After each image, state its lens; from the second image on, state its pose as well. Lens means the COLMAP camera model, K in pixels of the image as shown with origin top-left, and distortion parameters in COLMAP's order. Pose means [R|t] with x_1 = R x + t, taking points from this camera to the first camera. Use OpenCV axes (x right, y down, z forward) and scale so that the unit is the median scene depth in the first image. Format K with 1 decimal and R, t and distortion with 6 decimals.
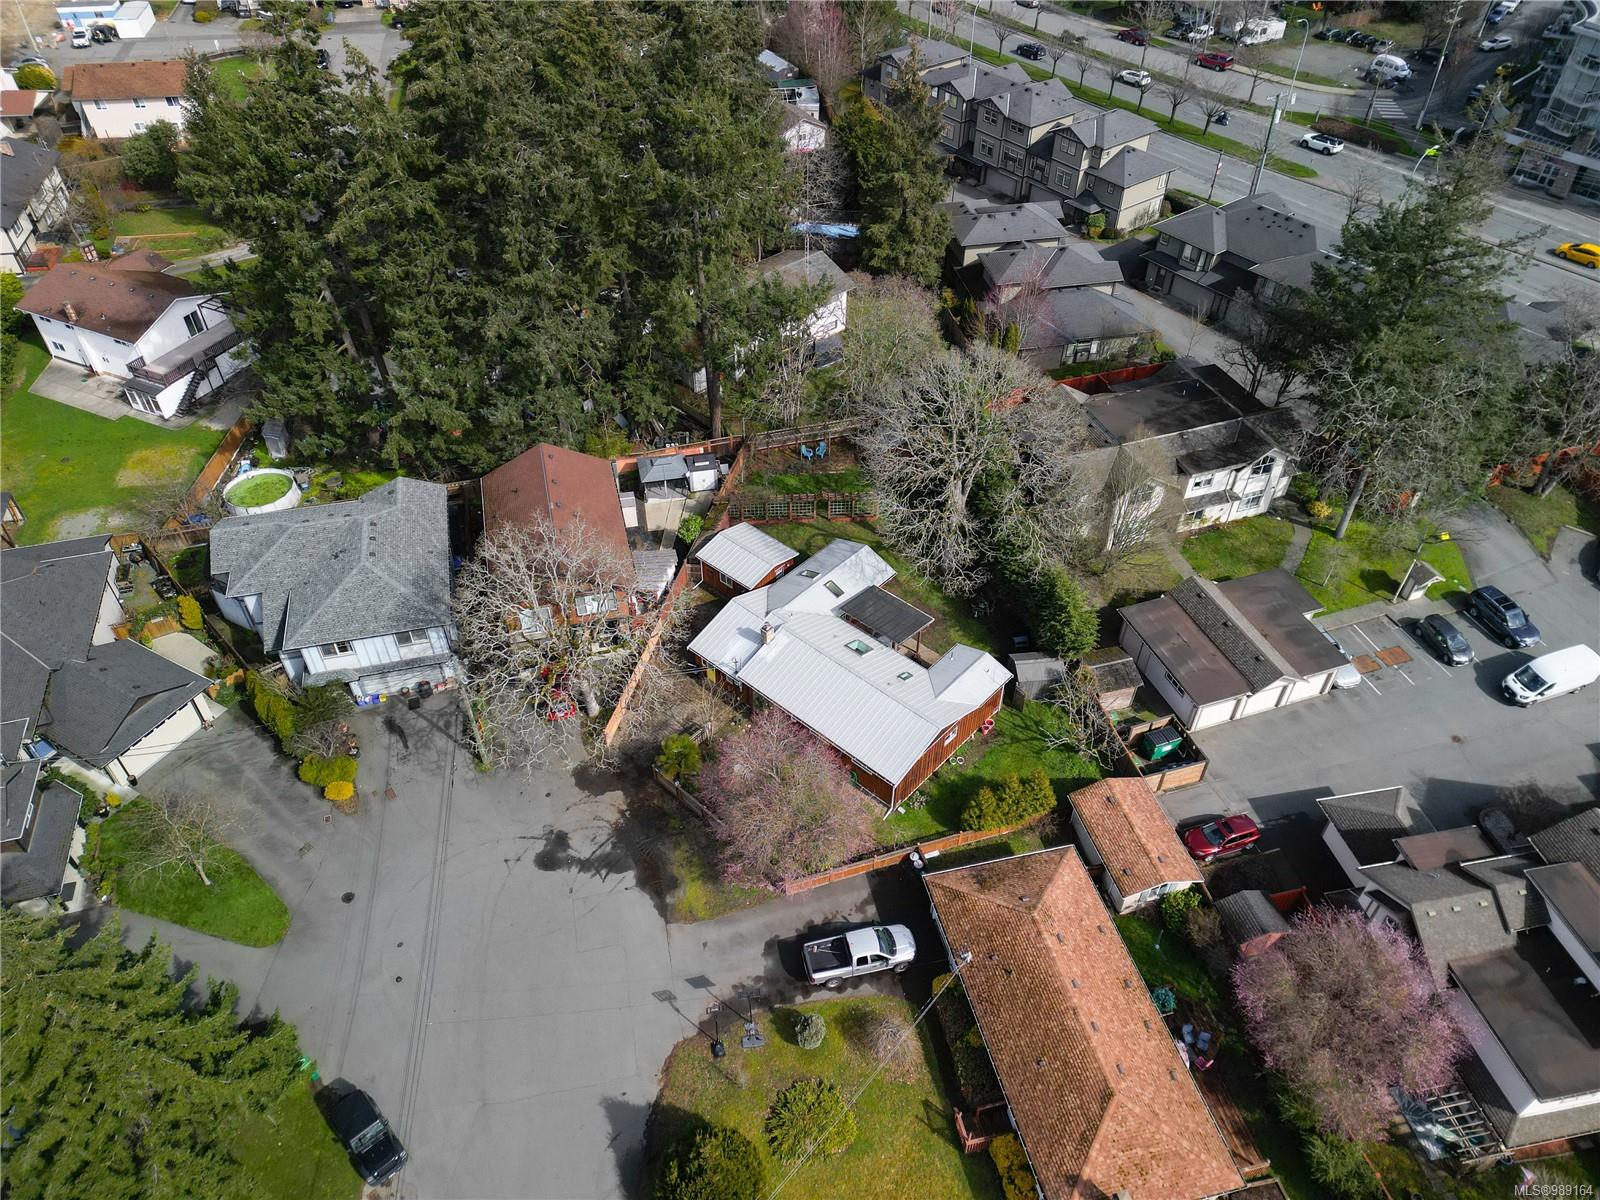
lens RADIAL K [[1103.7, 0, 800.0], [0, 1103.7, 599.5], [0, 0, 1]] dist [0.038758, 0.000386]
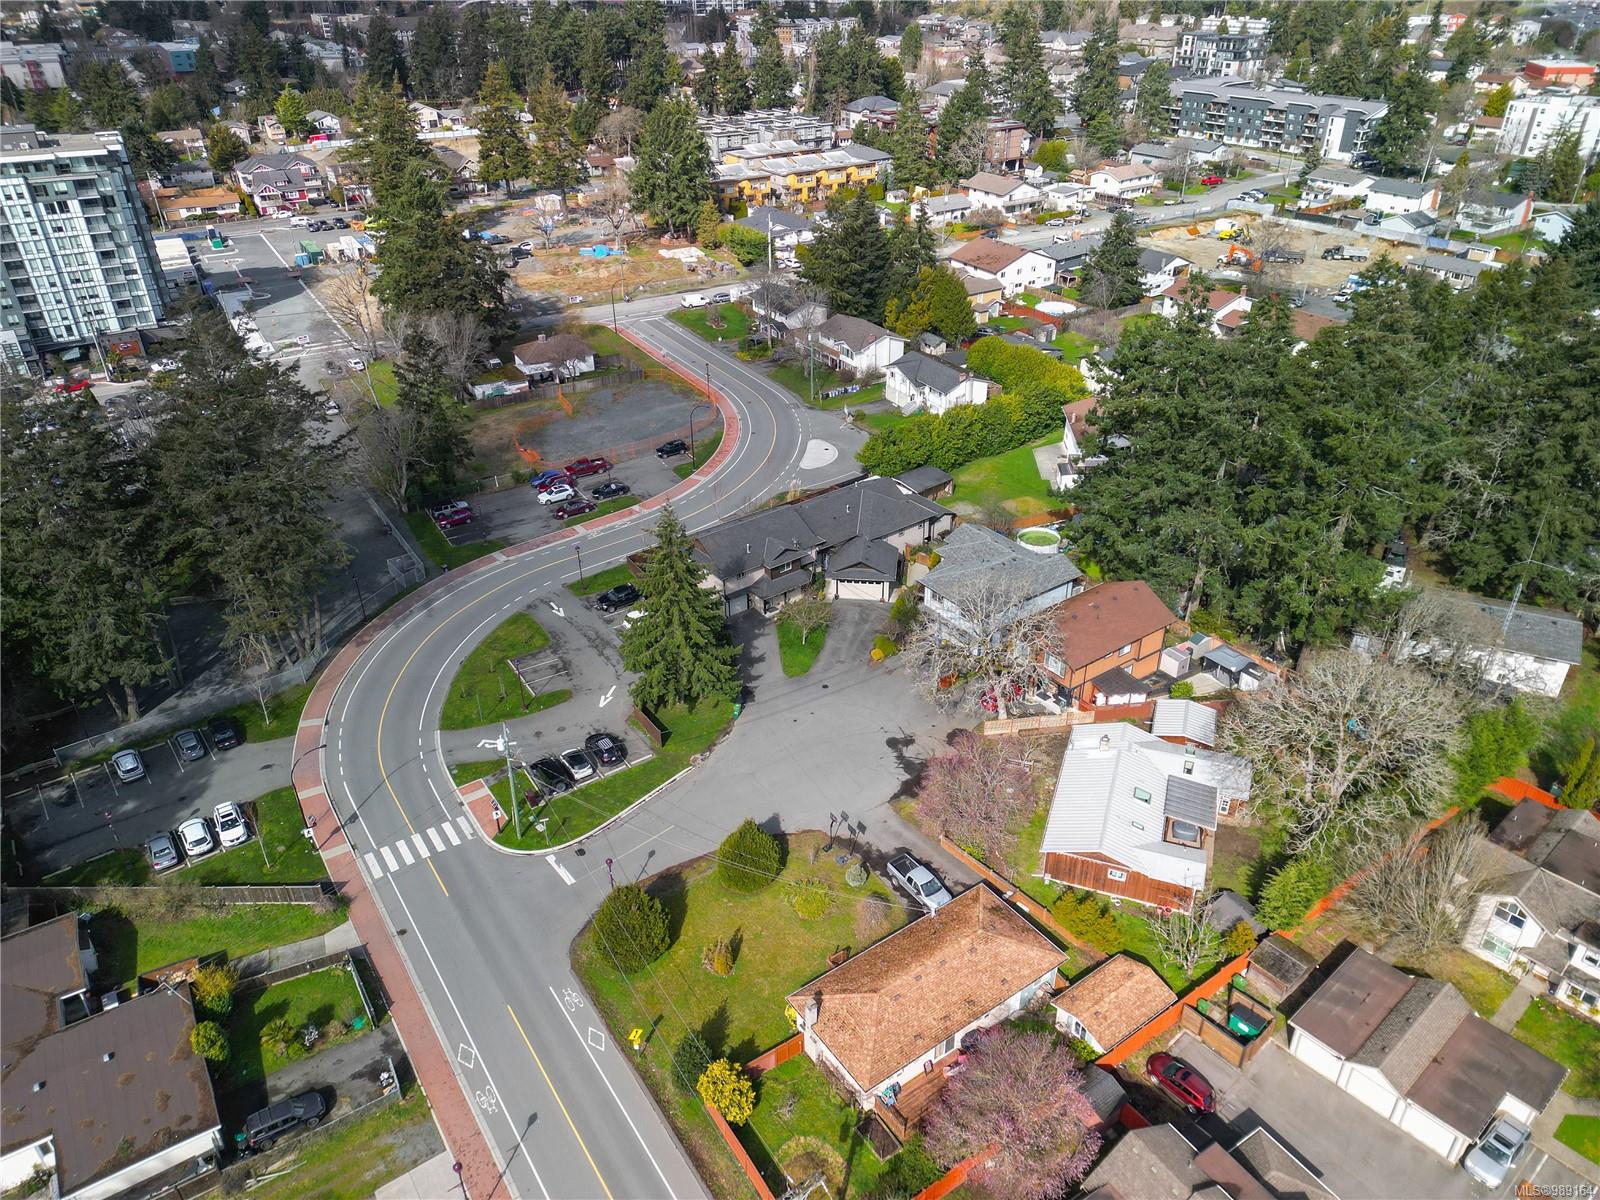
lens RADIAL K [[1103.7, 0, 801.2], [0, 1103.7, 599.2], [0, 0, 1]] dist [0.038758, 0.000386]
pose [[0.358230, 0.458001, -0.813577, 0.908203], [-0.612575, 0.772916, 0.165385, -0.108889], [0.704573, 0.439131, 0.557441, -0.091283]]
